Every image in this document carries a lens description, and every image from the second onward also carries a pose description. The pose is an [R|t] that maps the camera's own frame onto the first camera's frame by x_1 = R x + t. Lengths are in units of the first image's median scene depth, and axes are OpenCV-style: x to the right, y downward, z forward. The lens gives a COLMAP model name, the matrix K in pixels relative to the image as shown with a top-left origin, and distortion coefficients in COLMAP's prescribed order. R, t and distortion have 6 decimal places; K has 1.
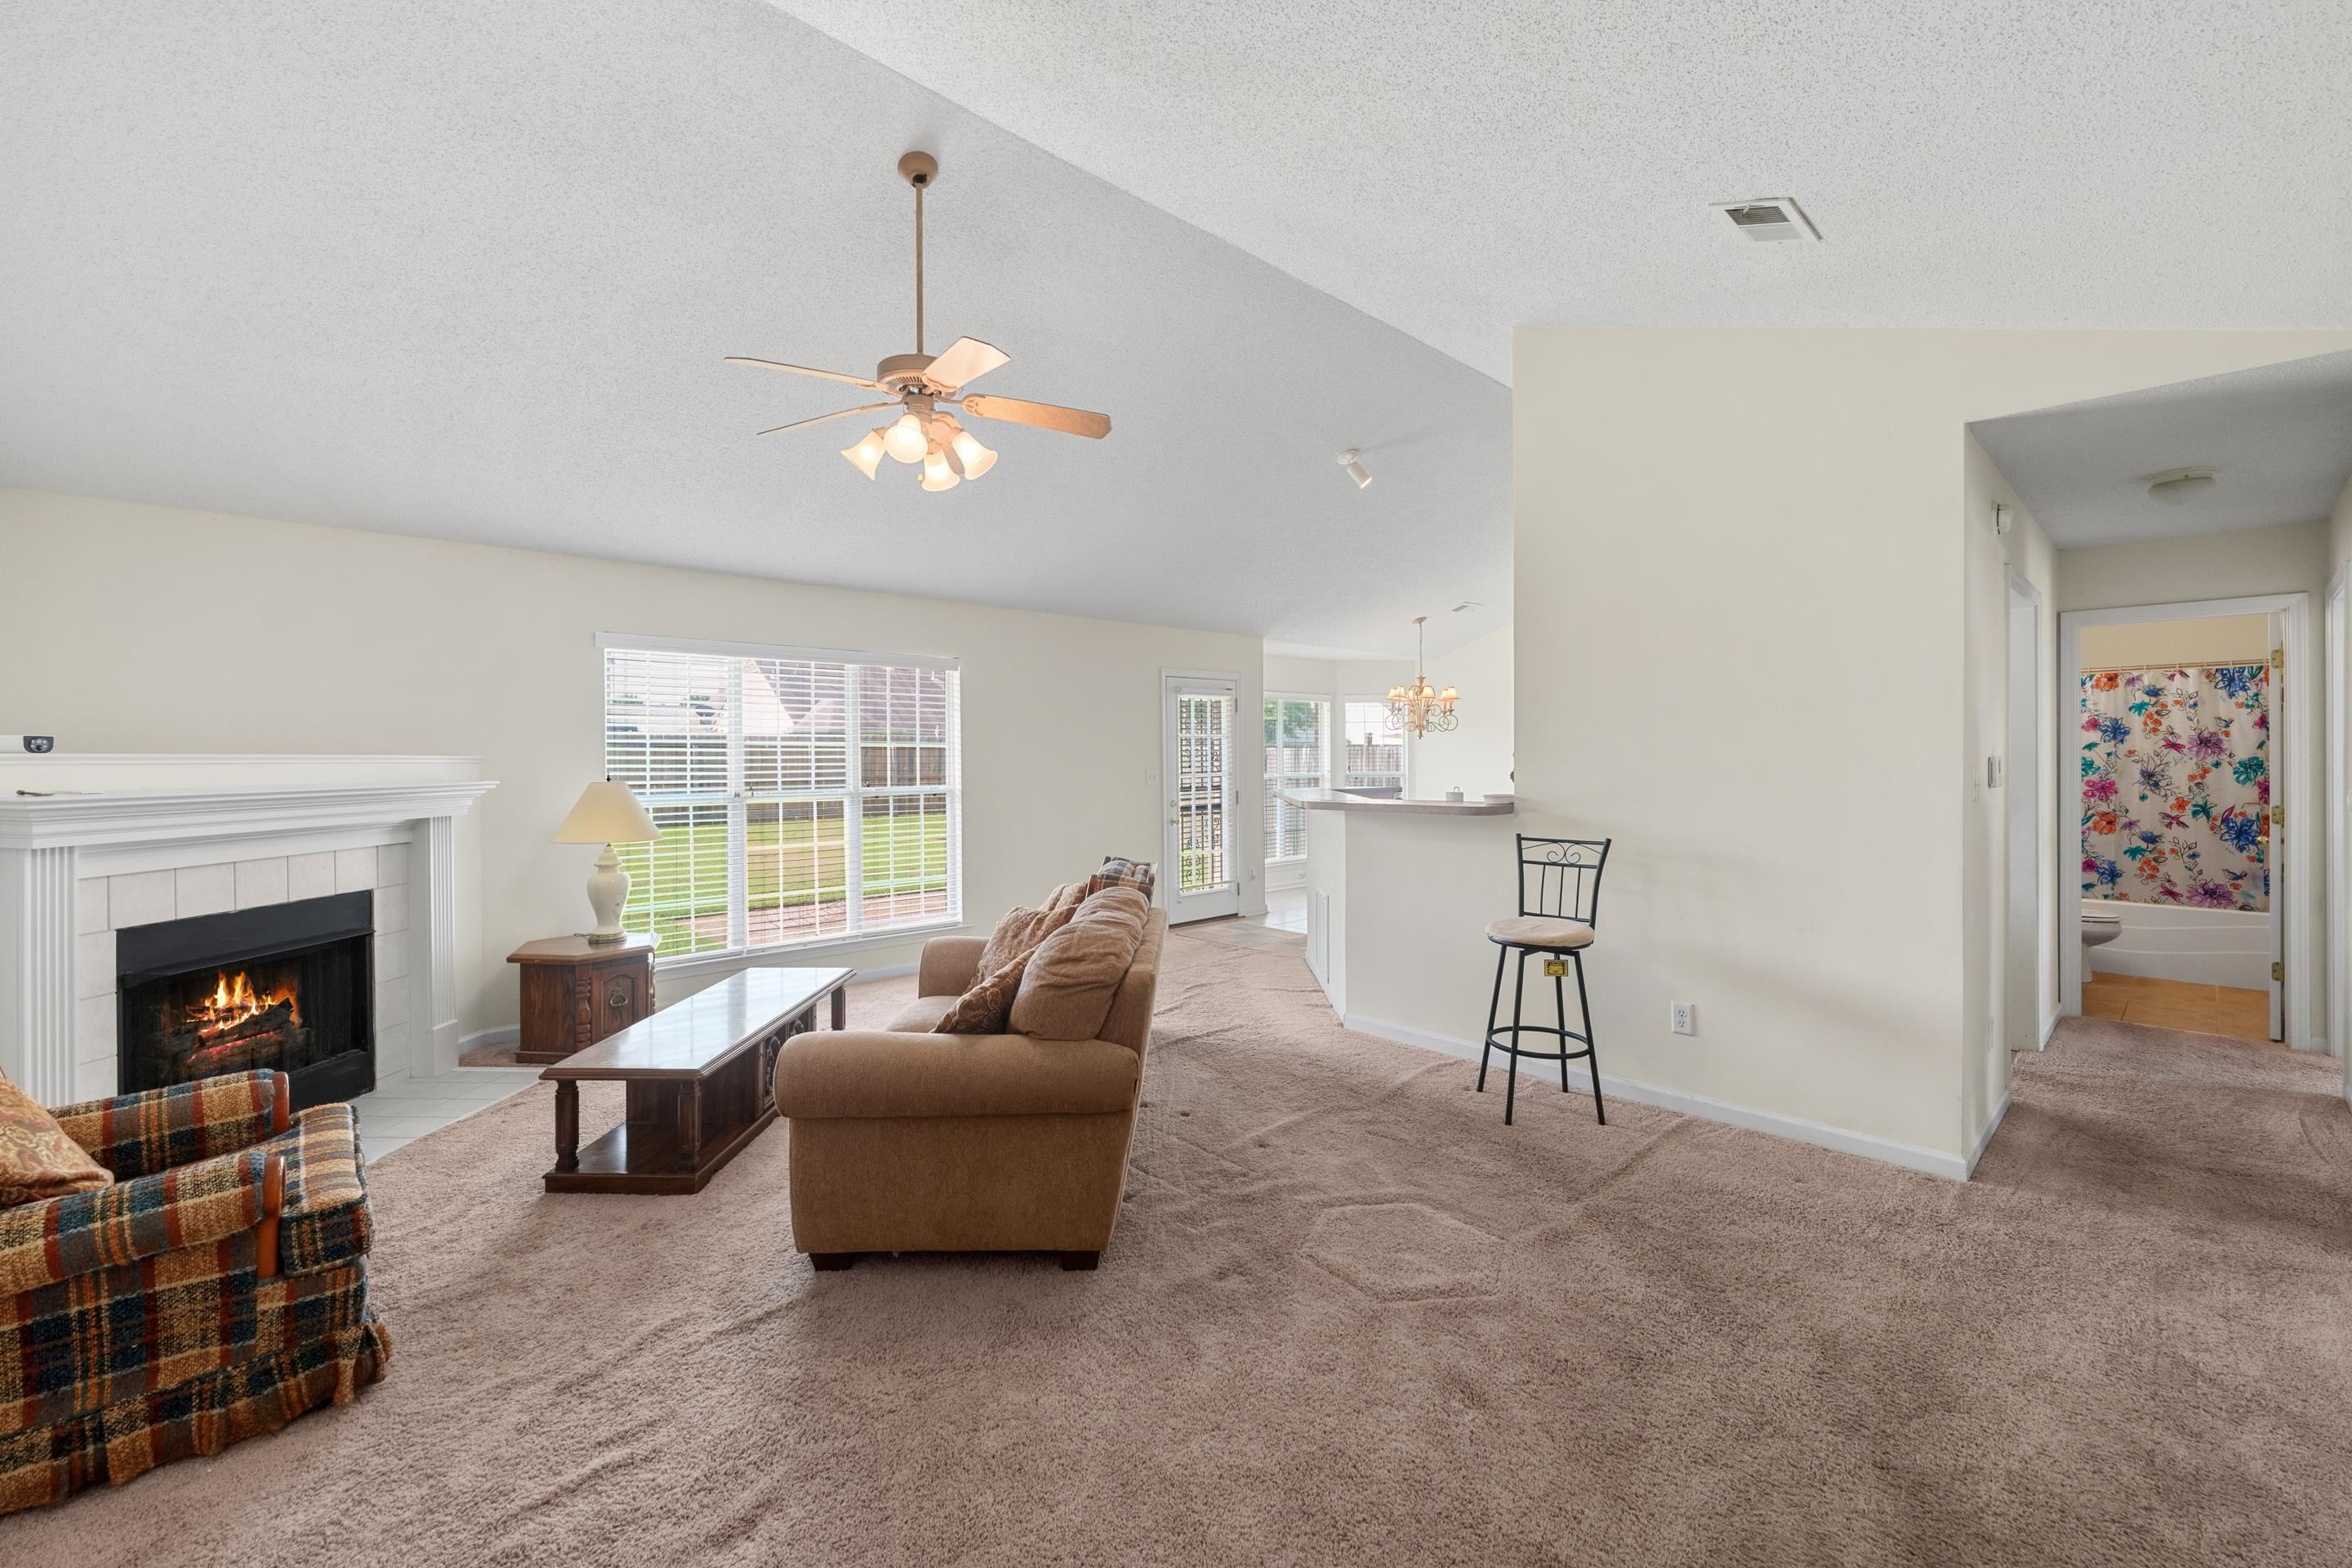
lens RADIAL K [[972.2, 0, 1167.7], [0, 972.2, 768.4], [0, 0, 1]] dist [0.001182, -0.002046]
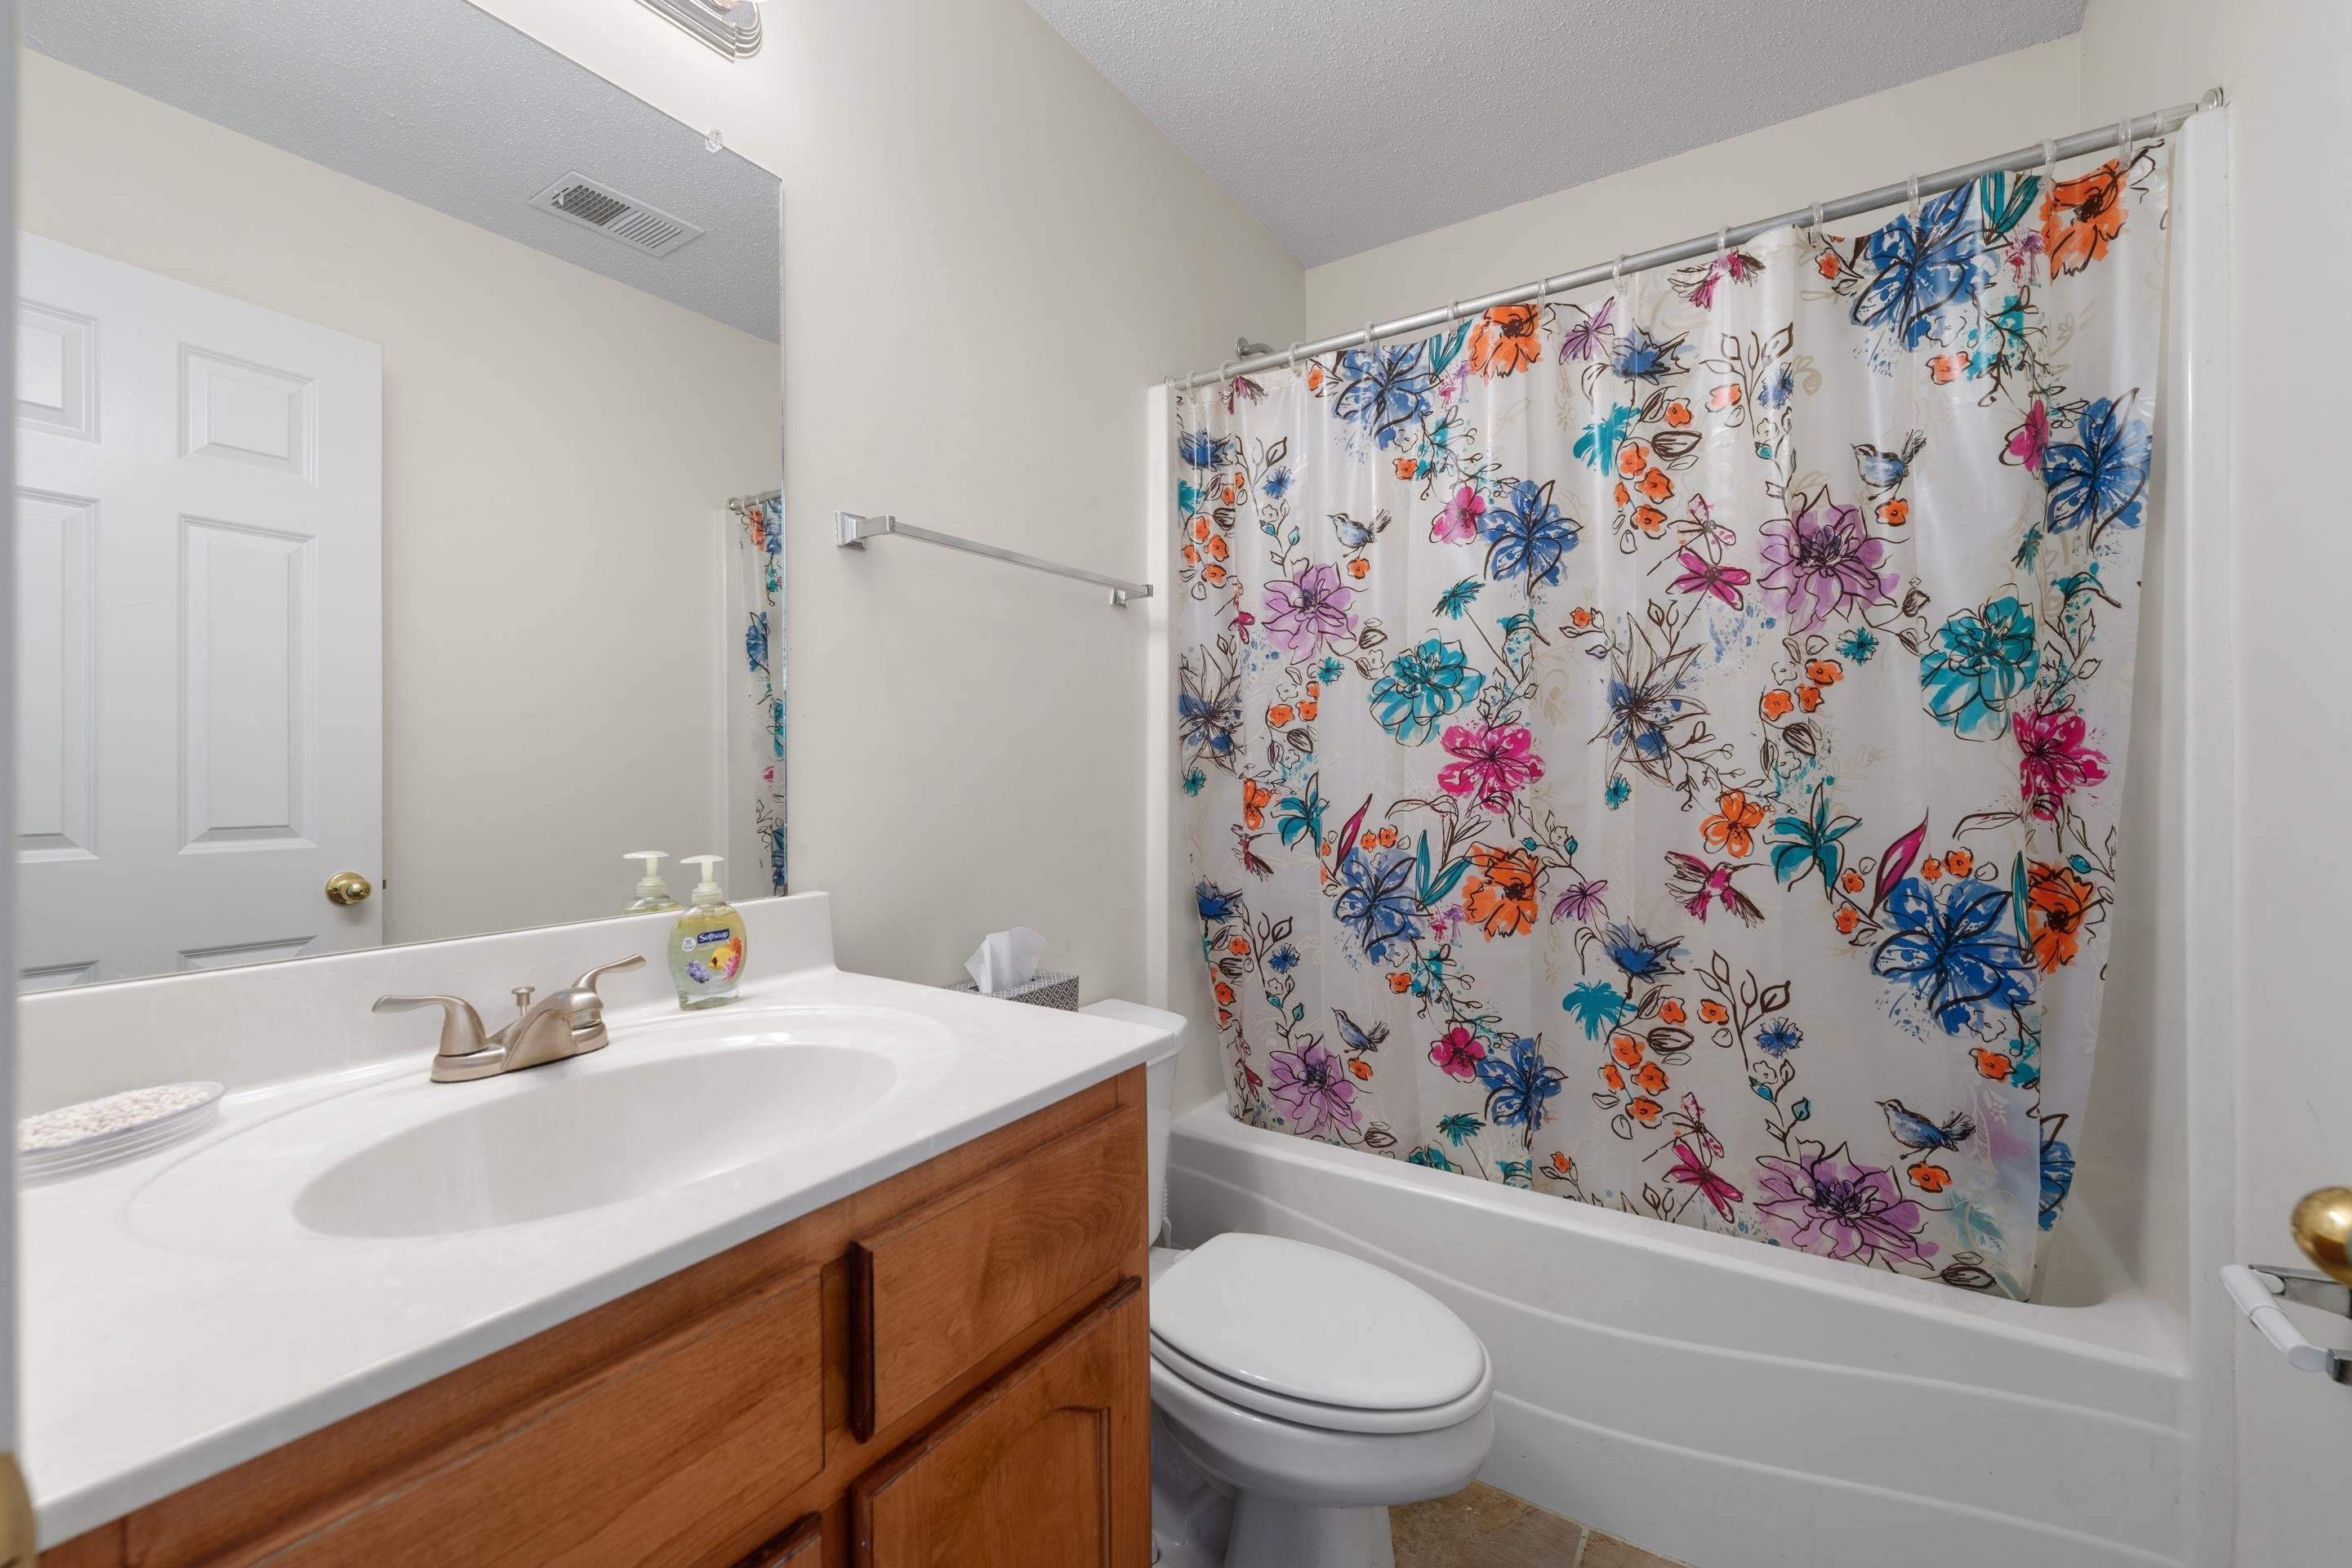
lens RADIAL K [[972.2, 0, 1182.8], [0, 972.2, 777.3], [0, 0, 1]] dist [0.001182, -0.002046]
pose [[0.967549, 0.000019, 0.252684, 0.847366], [0.000178, 1.000000, -0.000760, 0.026675], [-0.252684, 0.000780, 0.967549, 0.799183]]
